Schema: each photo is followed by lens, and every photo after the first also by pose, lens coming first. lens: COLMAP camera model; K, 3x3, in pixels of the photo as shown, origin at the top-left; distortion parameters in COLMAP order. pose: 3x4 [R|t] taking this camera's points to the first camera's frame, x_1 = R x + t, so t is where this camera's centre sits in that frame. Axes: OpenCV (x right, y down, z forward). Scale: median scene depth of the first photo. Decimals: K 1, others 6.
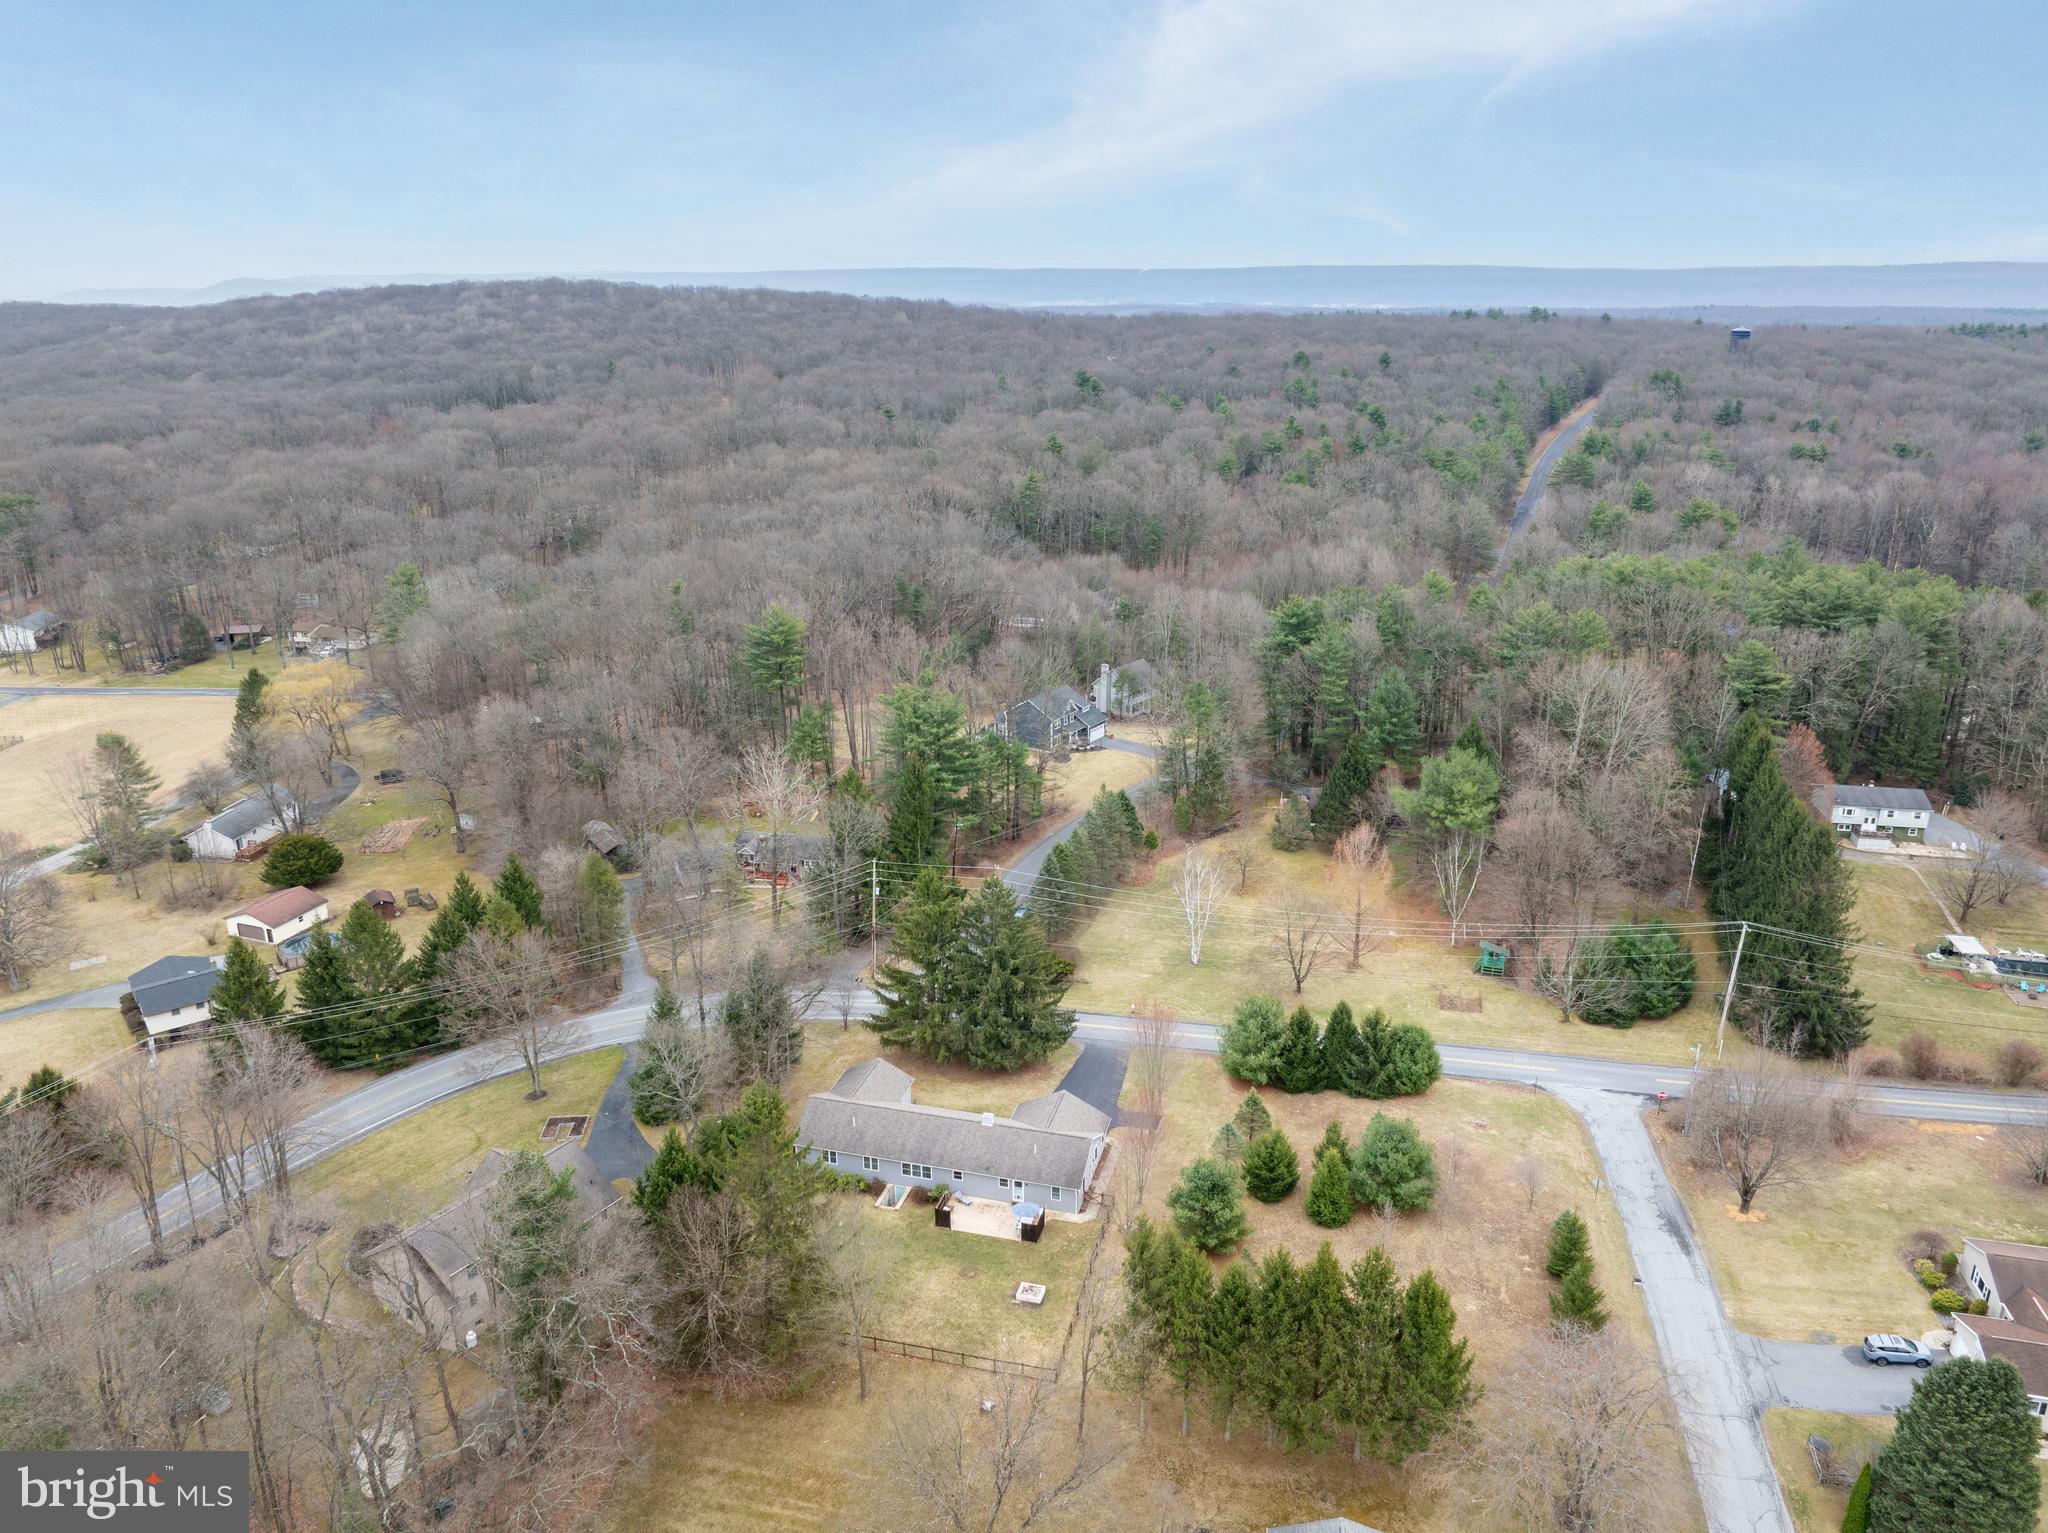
lens RADIAL K [[1520.3, 0, 1022.9], [0, 1520.3, 766.7], [0, 0, 1]] dist [-0.043801, 0.009181]
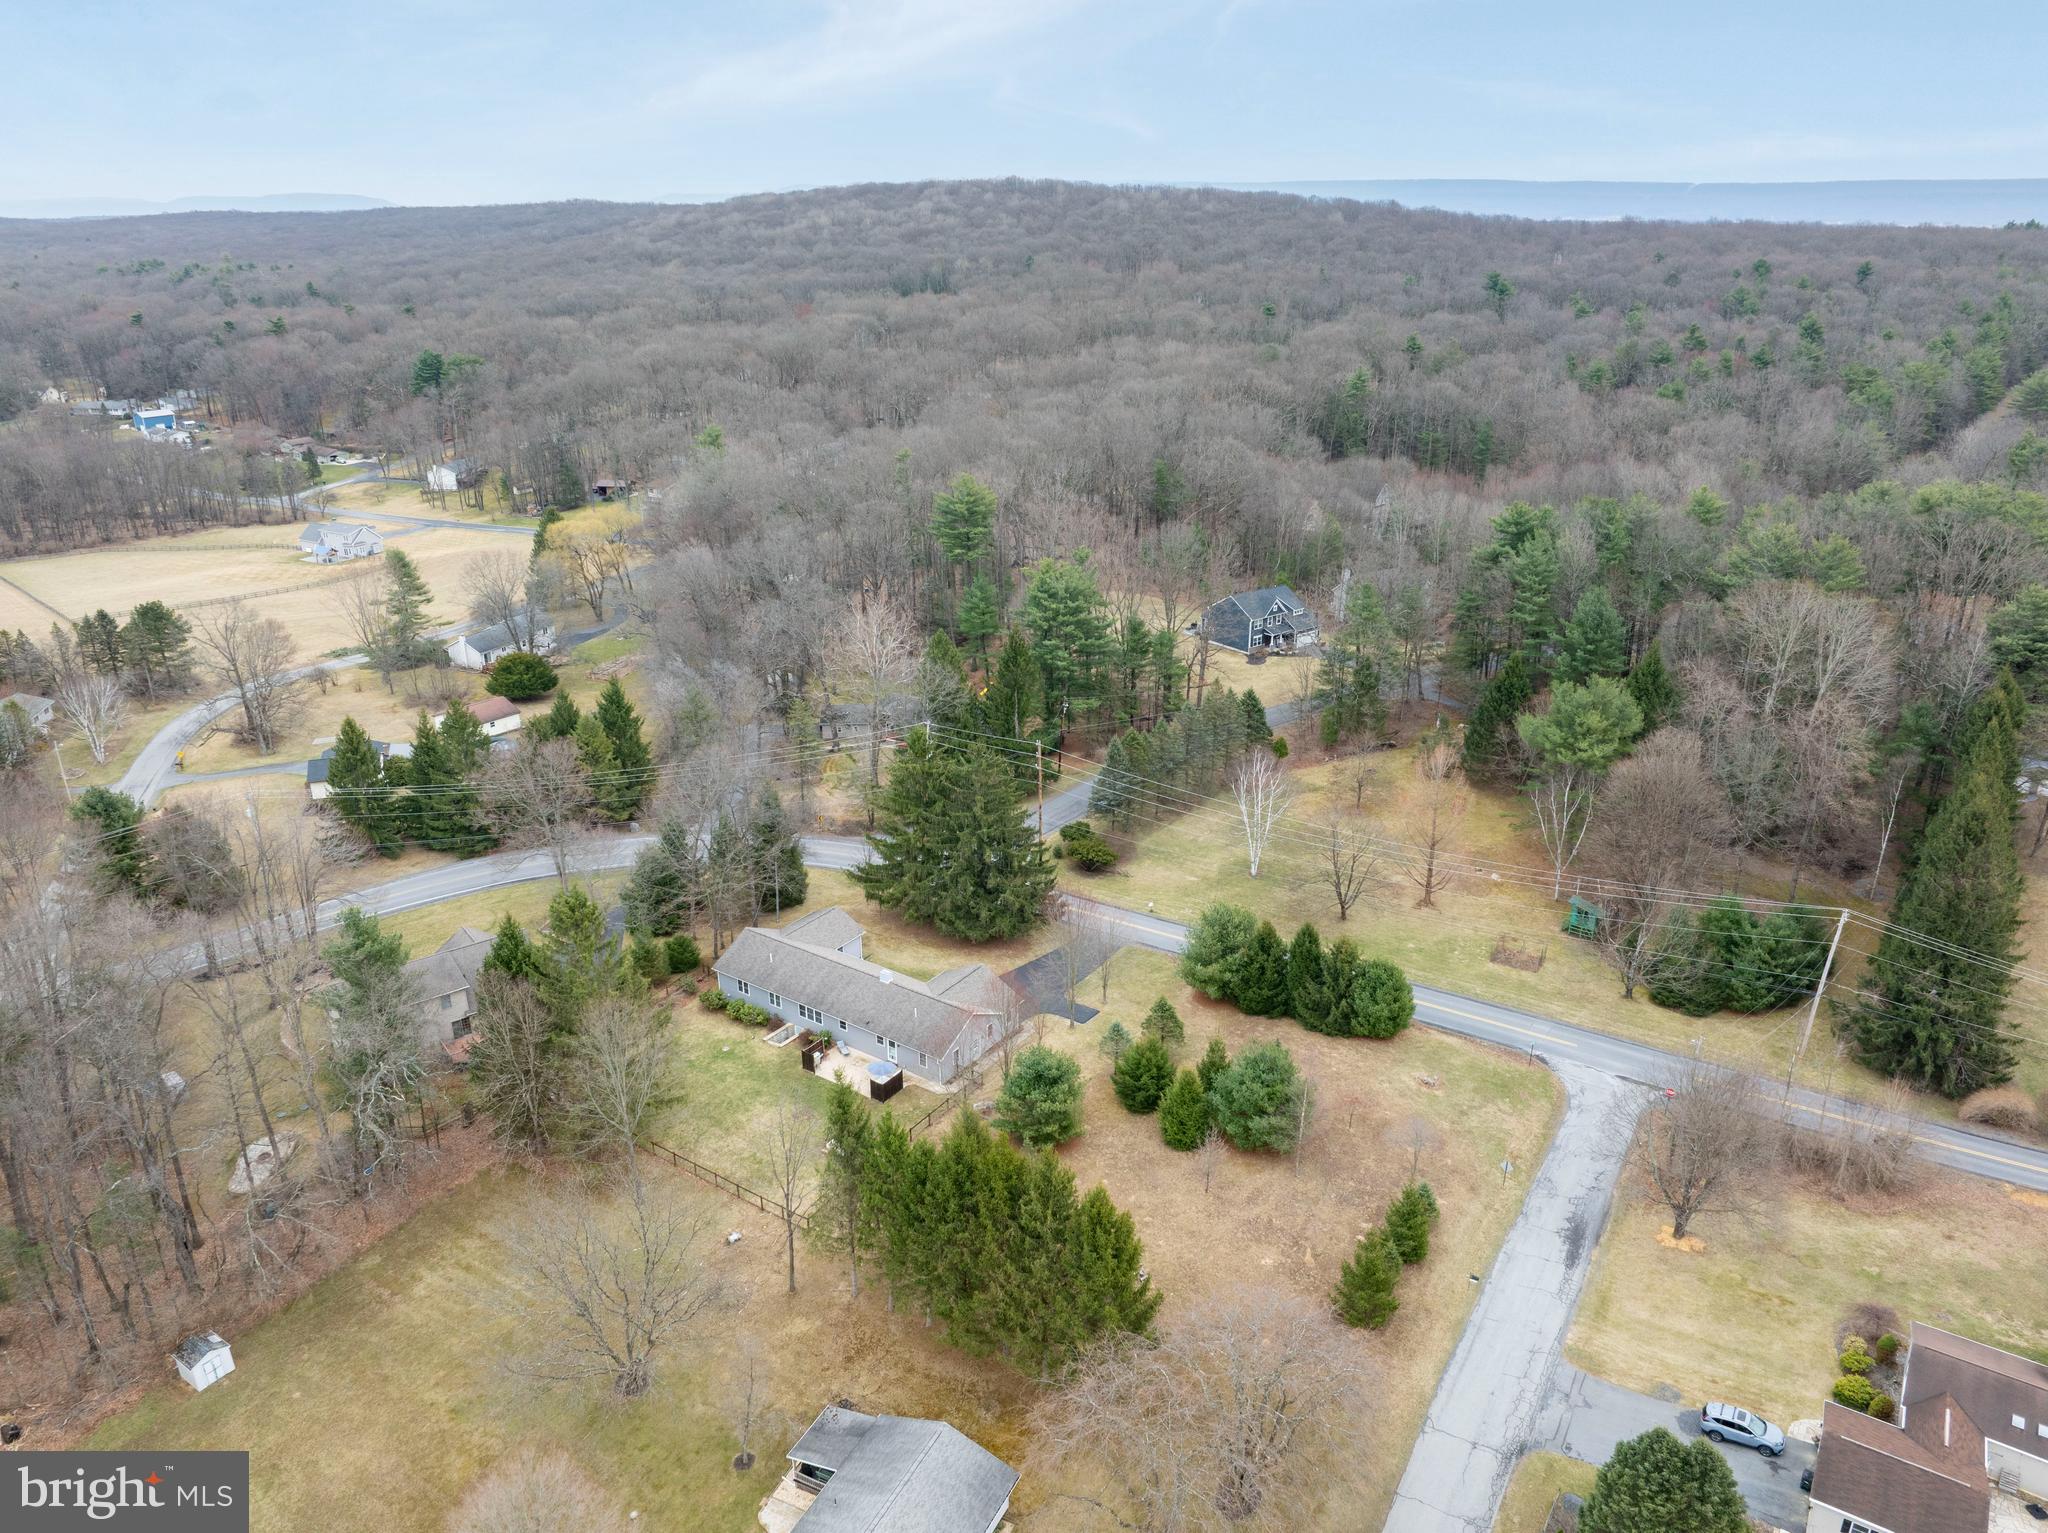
lens RADIAL K [[1520.3, 0, 1024.6], [0, 1520.3, 765.1], [0, 0, 1]] dist [-0.043801, 0.009181]
pose [[0.938173, 0.122152, -0.323898, 0.275435], [-0.106686, 0.992156, 0.065155, 0.017763], [0.329316, -0.026572, 0.943846, 0.080309]]
